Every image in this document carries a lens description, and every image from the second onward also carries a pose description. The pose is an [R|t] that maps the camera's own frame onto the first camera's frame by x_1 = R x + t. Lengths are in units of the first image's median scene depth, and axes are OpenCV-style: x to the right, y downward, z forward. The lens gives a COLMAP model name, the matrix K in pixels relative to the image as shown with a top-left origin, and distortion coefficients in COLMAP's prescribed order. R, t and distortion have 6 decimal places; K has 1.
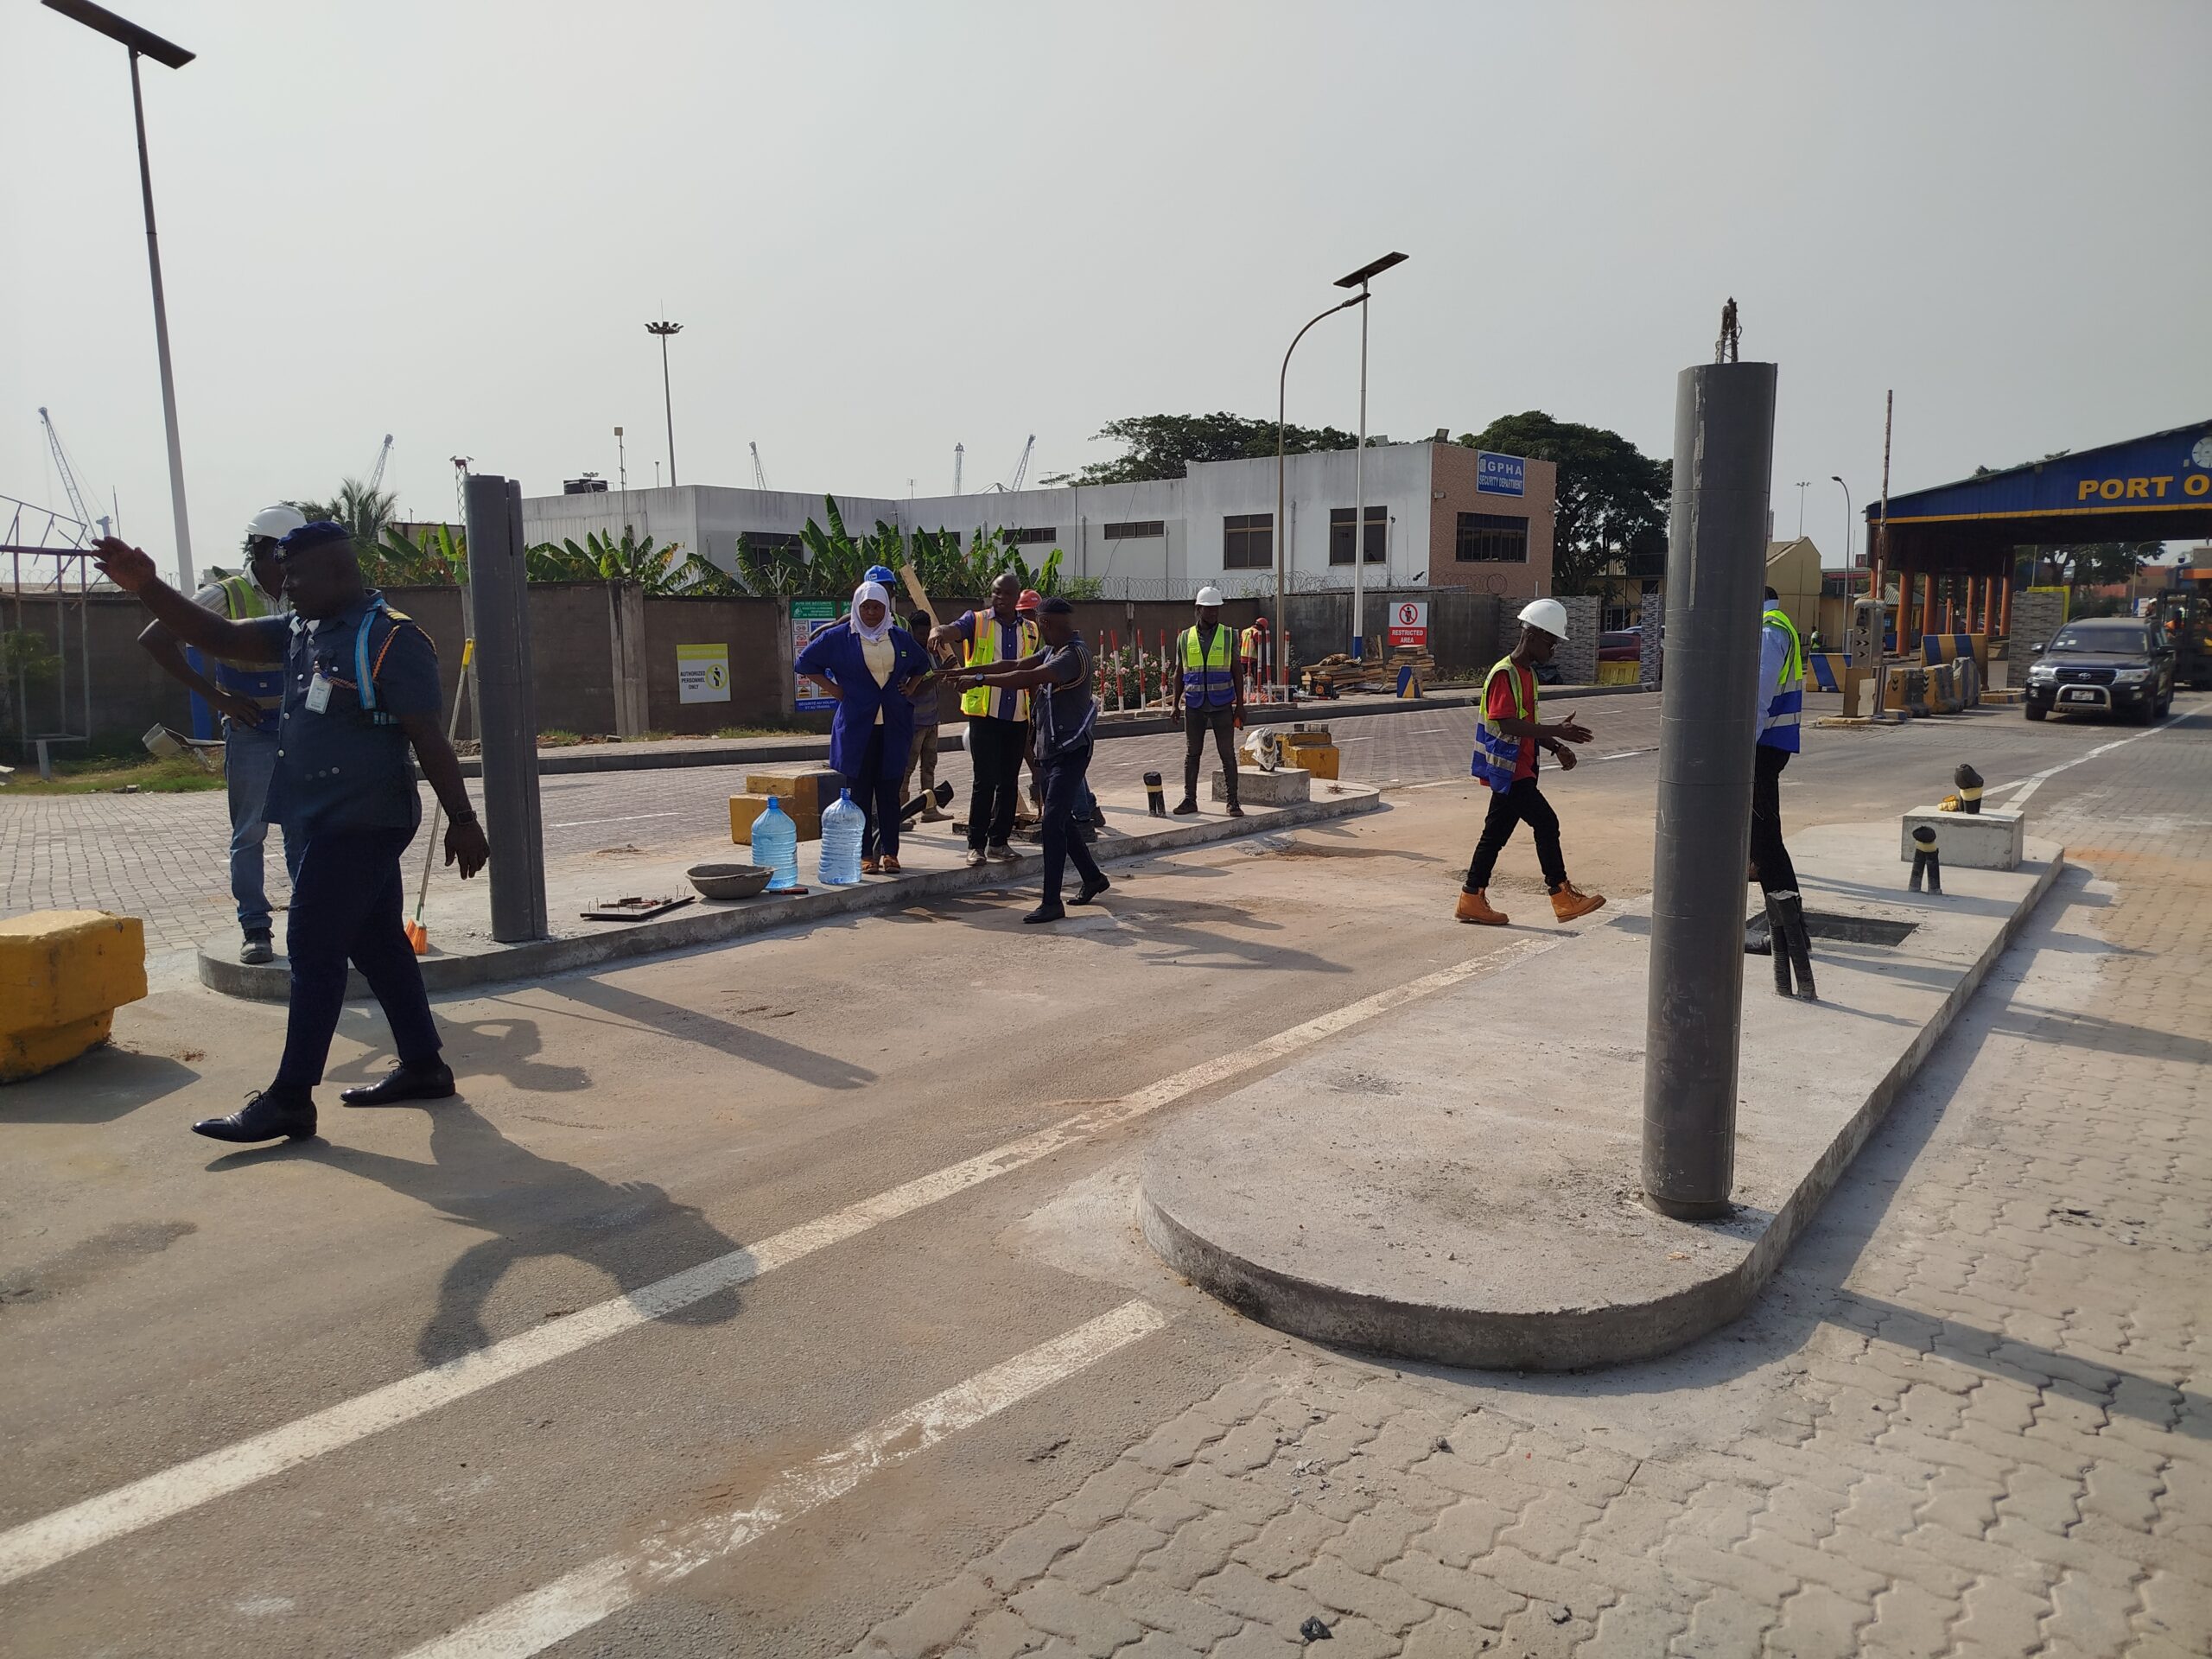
lens RADIAL K [[1522.0, 0, 1106.0], [0, 1522.0, 829.5], [0, 0, 1]] dist [0.082439, -0.110173]
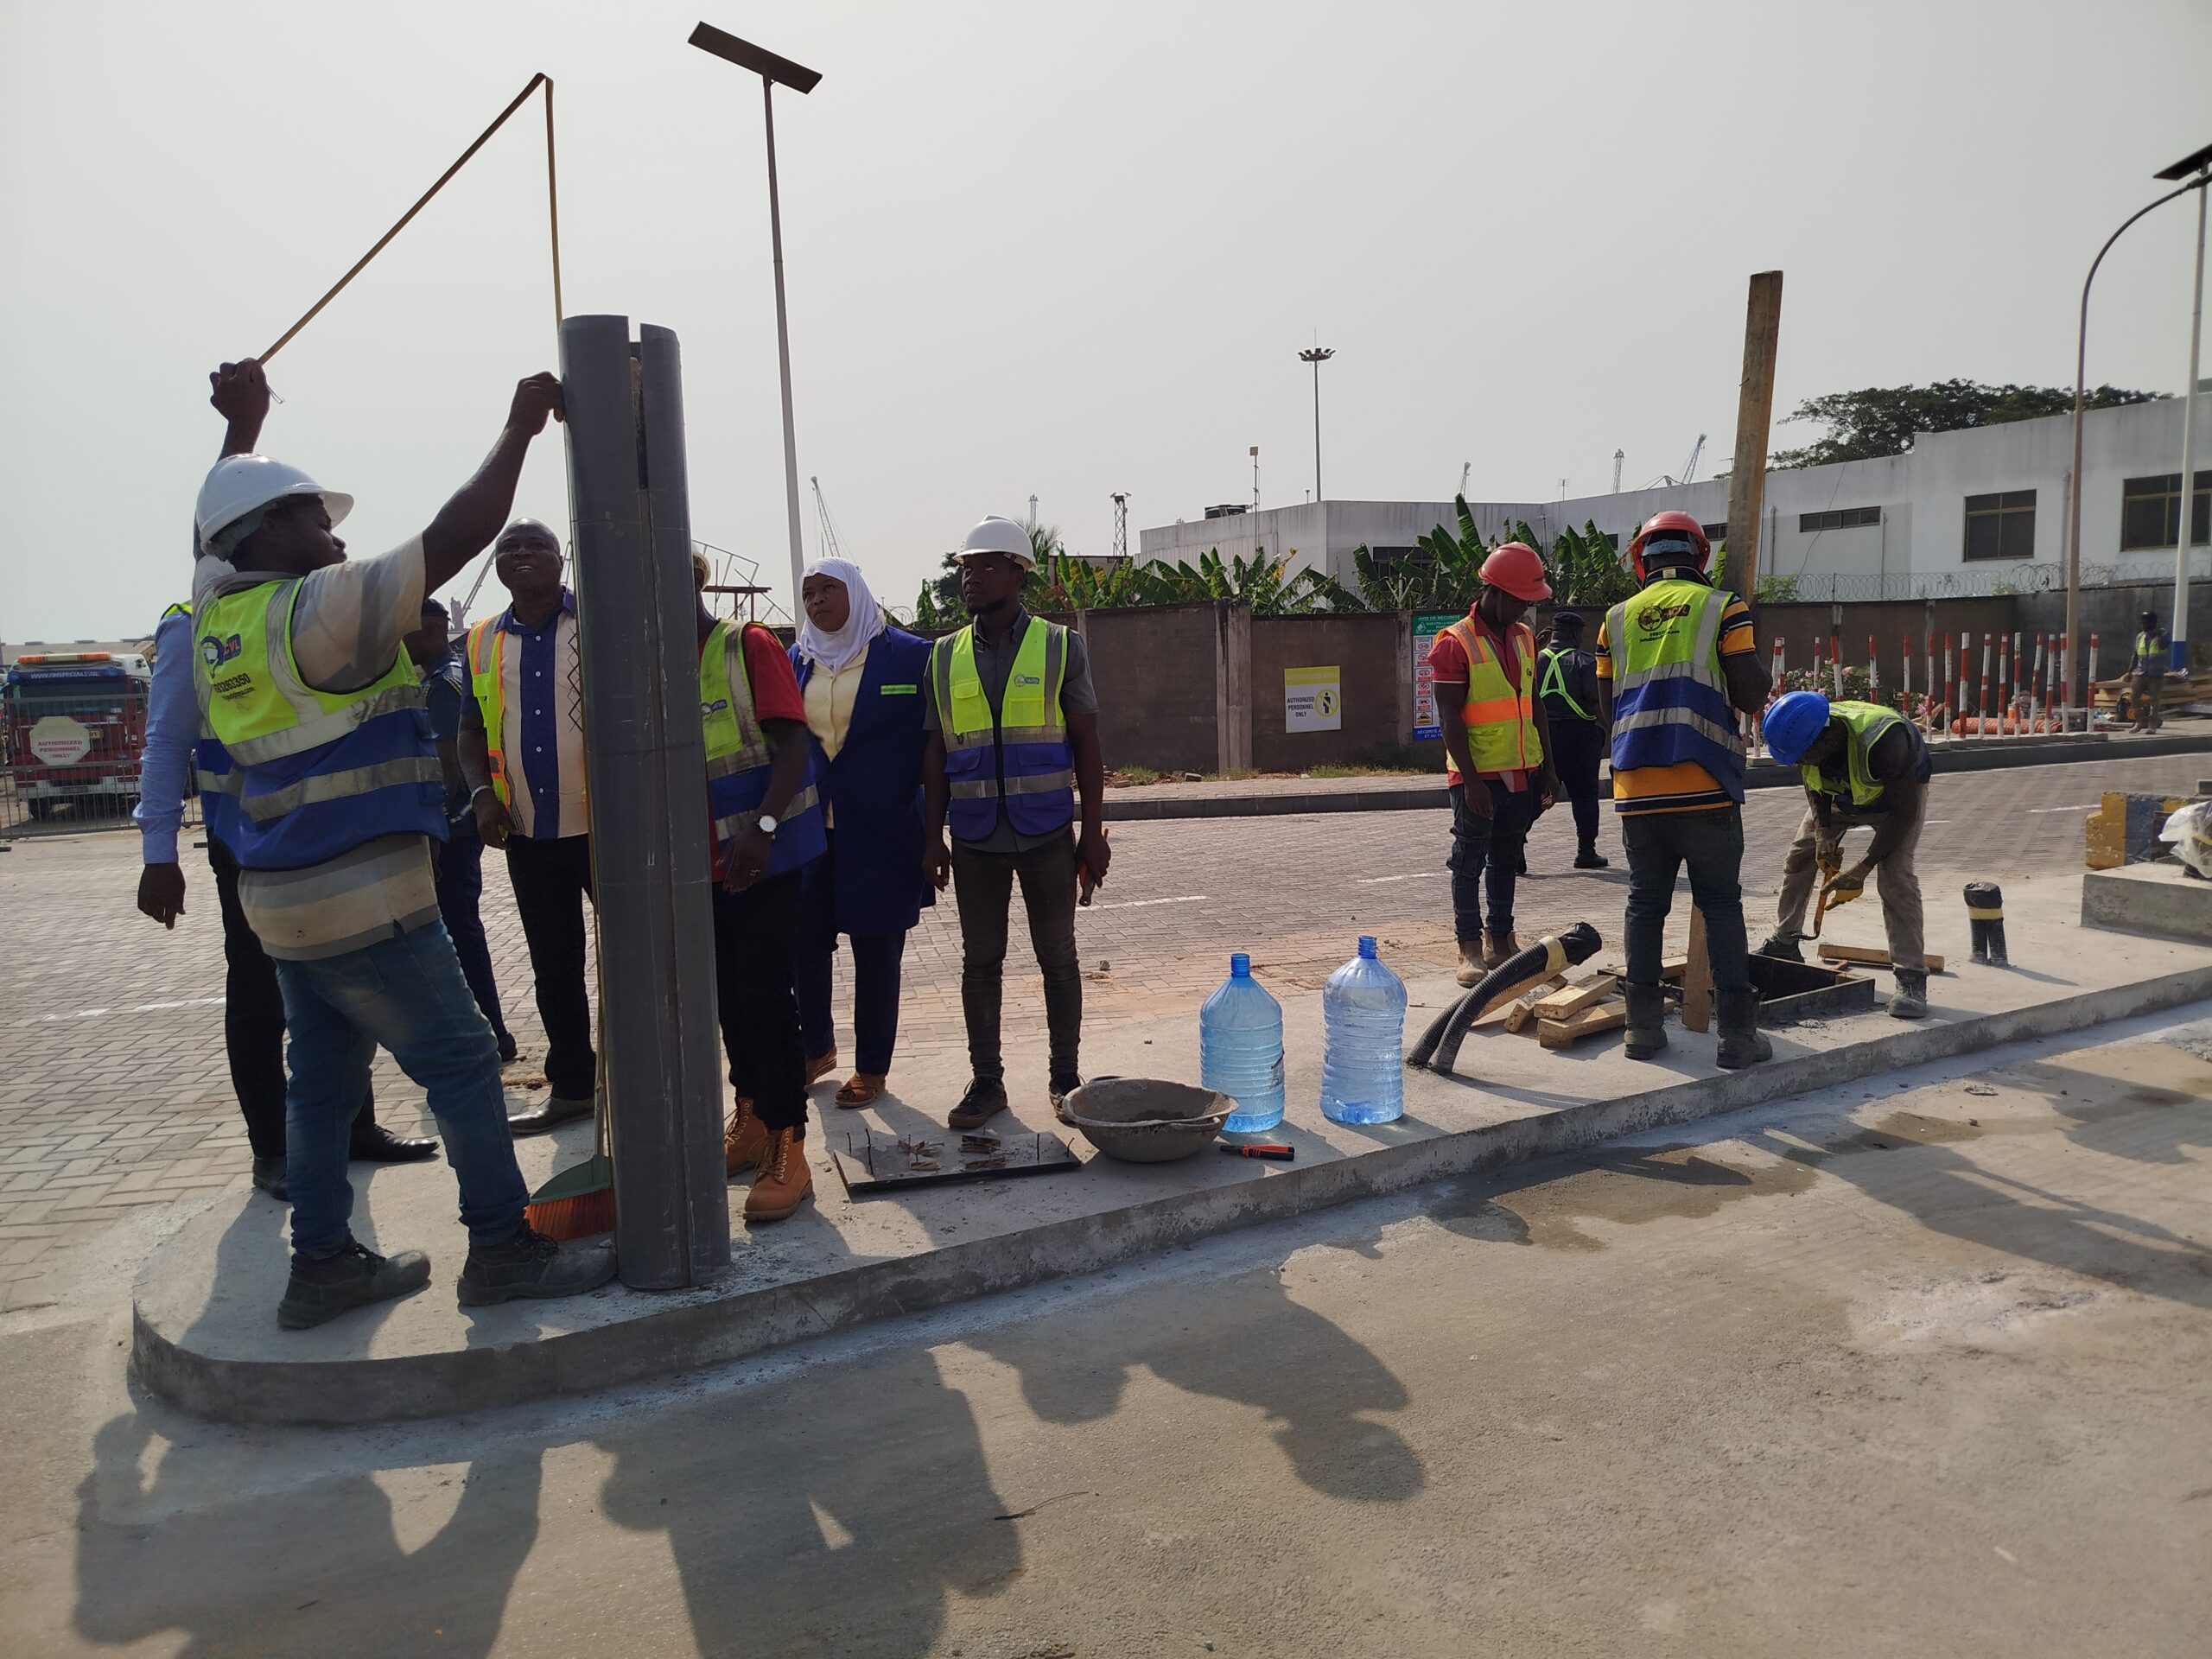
lens RADIAL K [[1525.4, 0, 1106.0], [0, 1525.4, 829.5], [0, 0, 1]] dist [0.073925, -0.104837]
pose [[0.916665, 0.028714, -0.398623, -0.018511], [-0.034098, 0.999398, -0.006420, -0.021282], [0.398198, 0.019477, 0.917093, 0.175987]]
